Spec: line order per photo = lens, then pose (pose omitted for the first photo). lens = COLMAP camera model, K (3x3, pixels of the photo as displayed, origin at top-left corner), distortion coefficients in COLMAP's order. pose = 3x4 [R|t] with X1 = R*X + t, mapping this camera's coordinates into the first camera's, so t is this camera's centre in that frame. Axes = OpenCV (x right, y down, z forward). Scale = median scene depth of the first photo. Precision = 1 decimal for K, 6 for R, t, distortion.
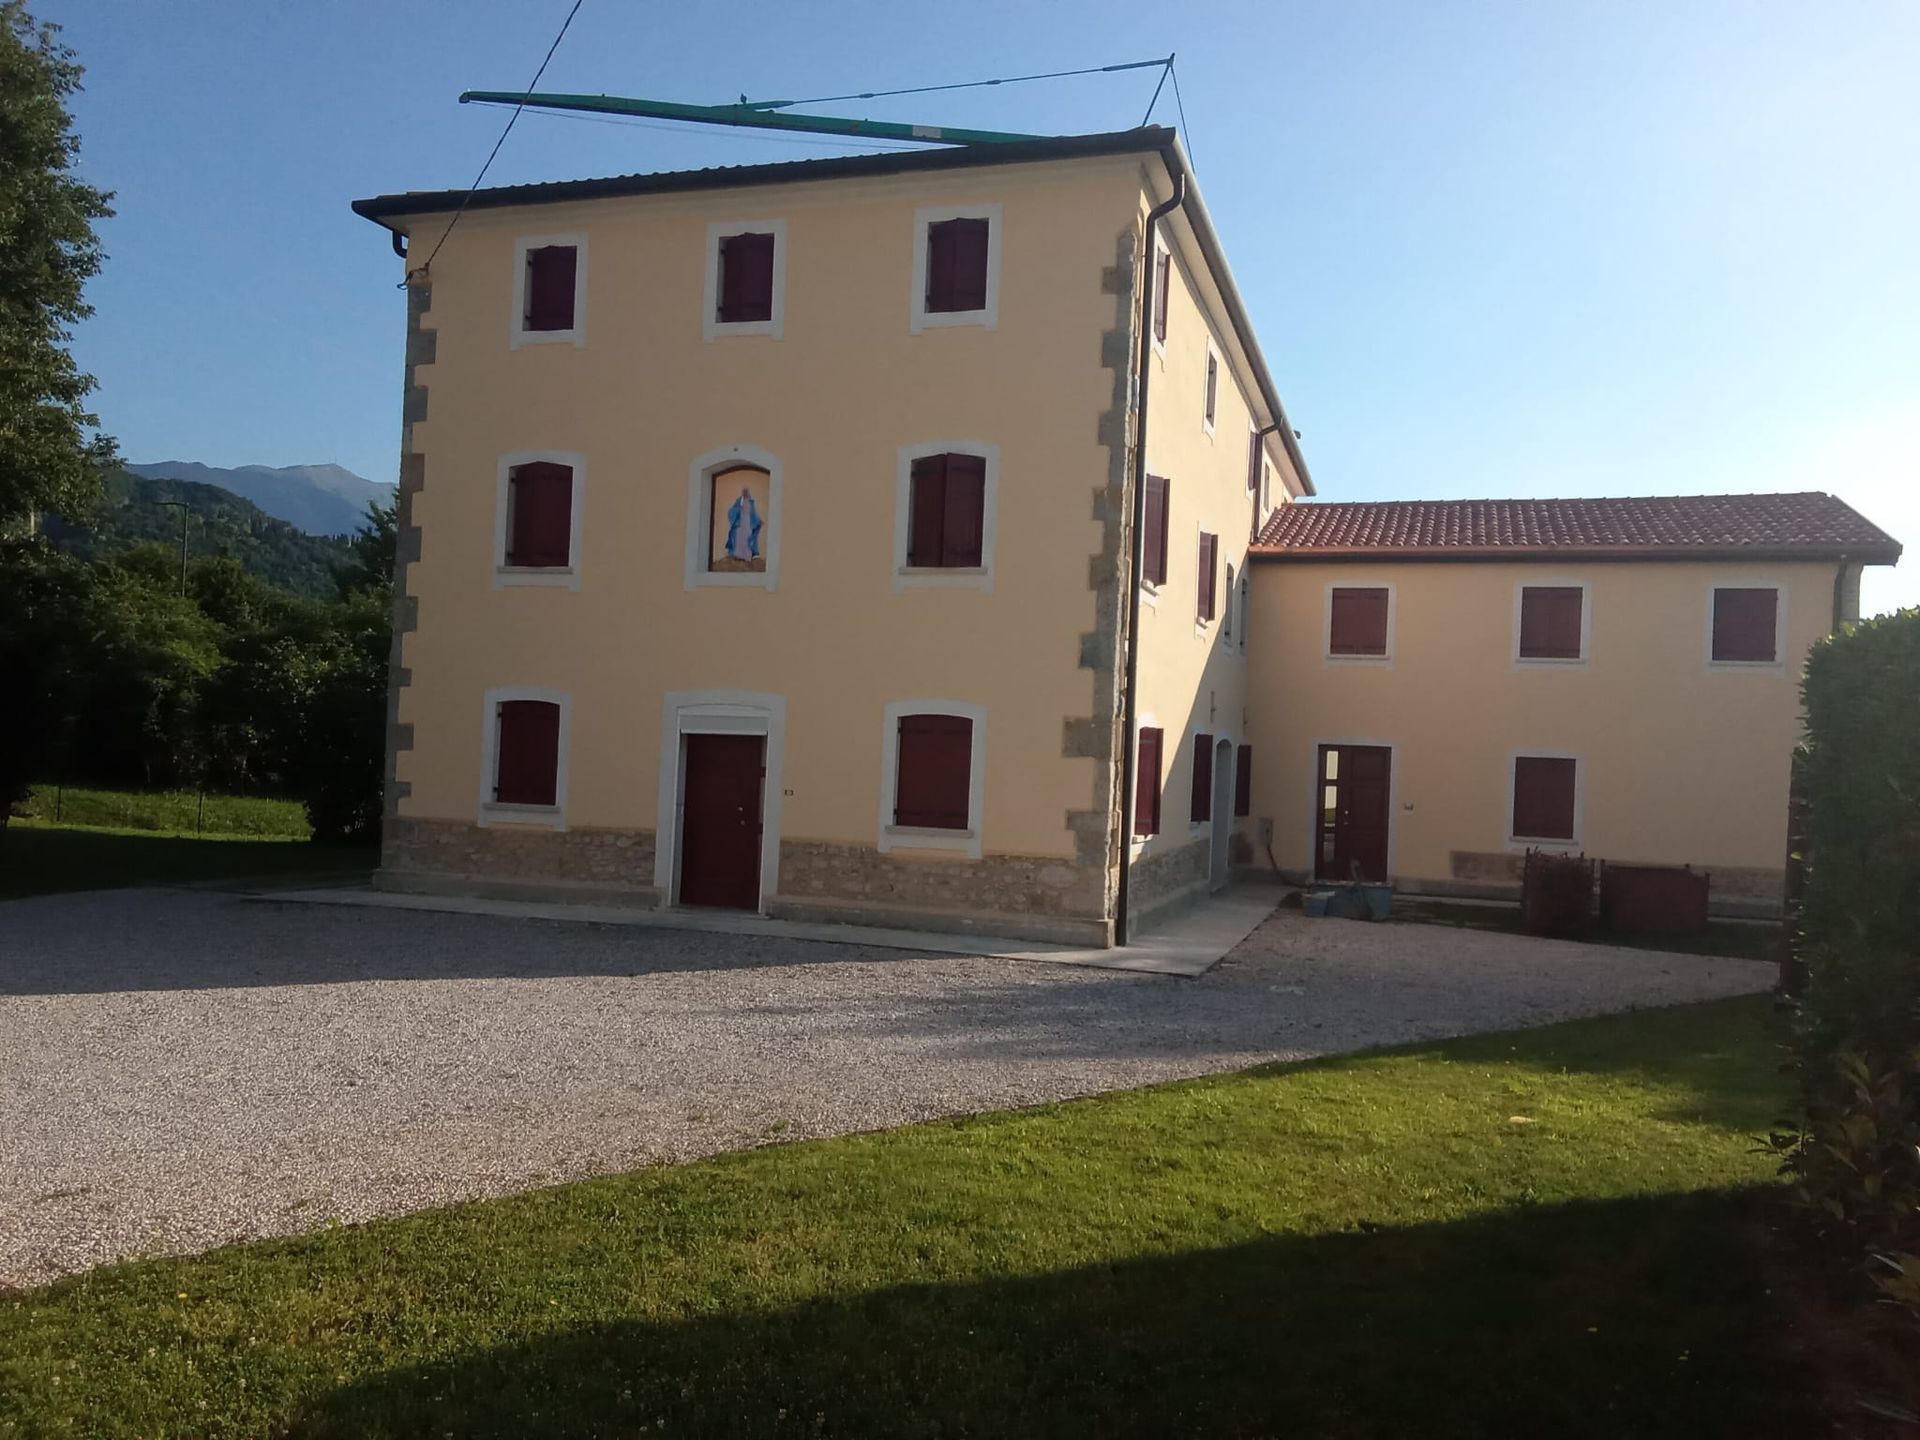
lens RADIAL K [[1653.0, 0, 960.0], [0, 1653.0, 720.0], [0, 0, 1]] dist [0.005933, 0.001101]
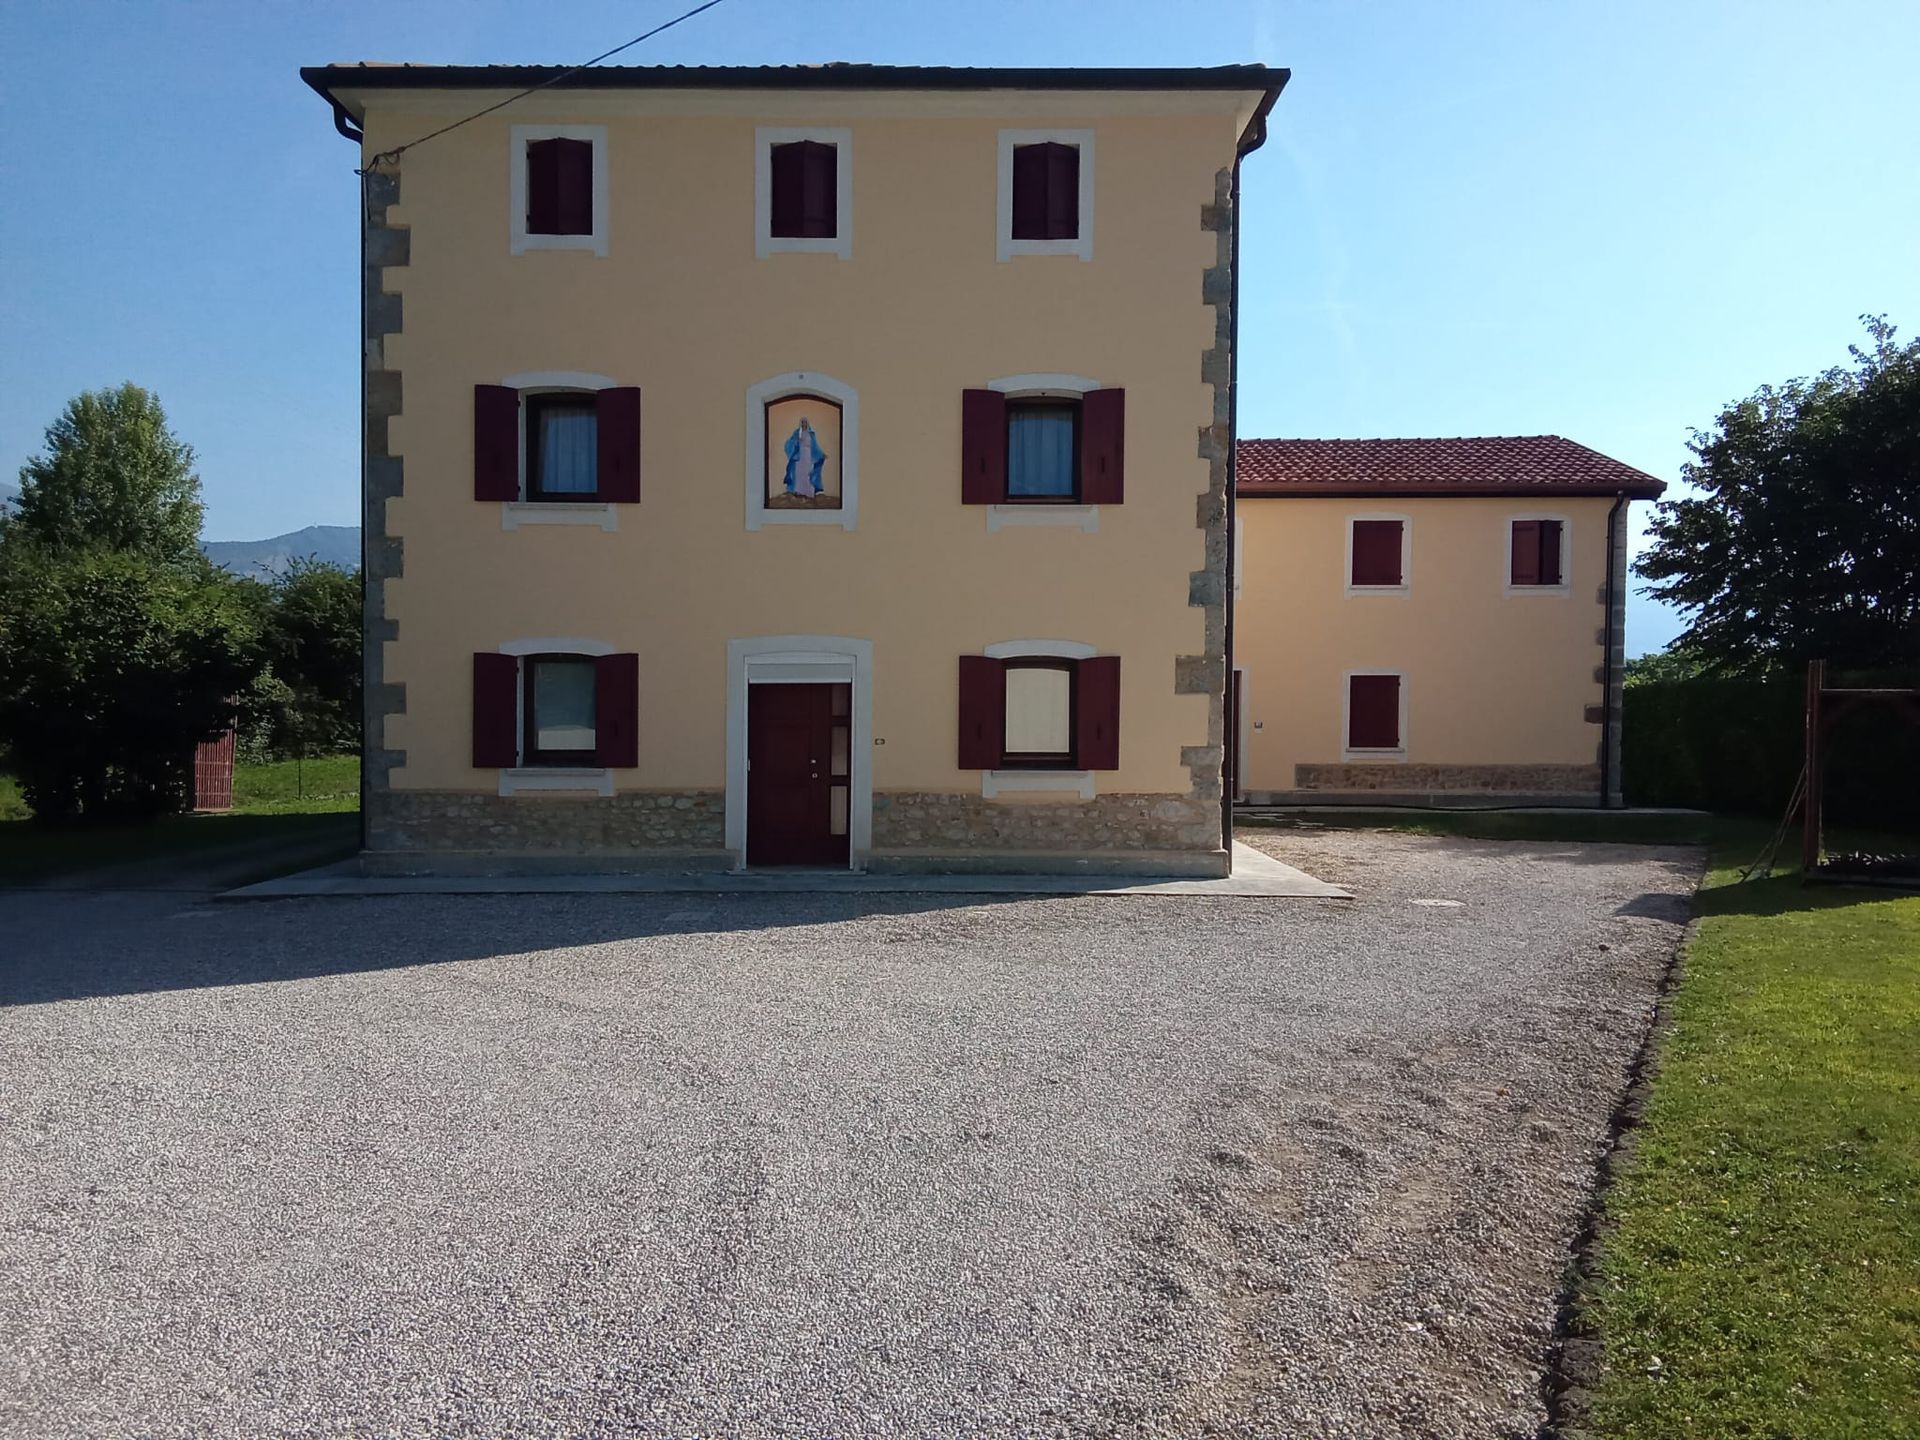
lens RADIAL K [[1576.4, 0, 903.7], [0, 1576.4, 699.9], [0, 0, 1]] dist [0.068609, -0.109208]
pose [[0.945709, -0.039933, 0.322551, -0.371466], [0.028748, 0.998811, 0.039369, -0.014959], [-0.323739, -0.027959, 0.945733, 0.130234]]
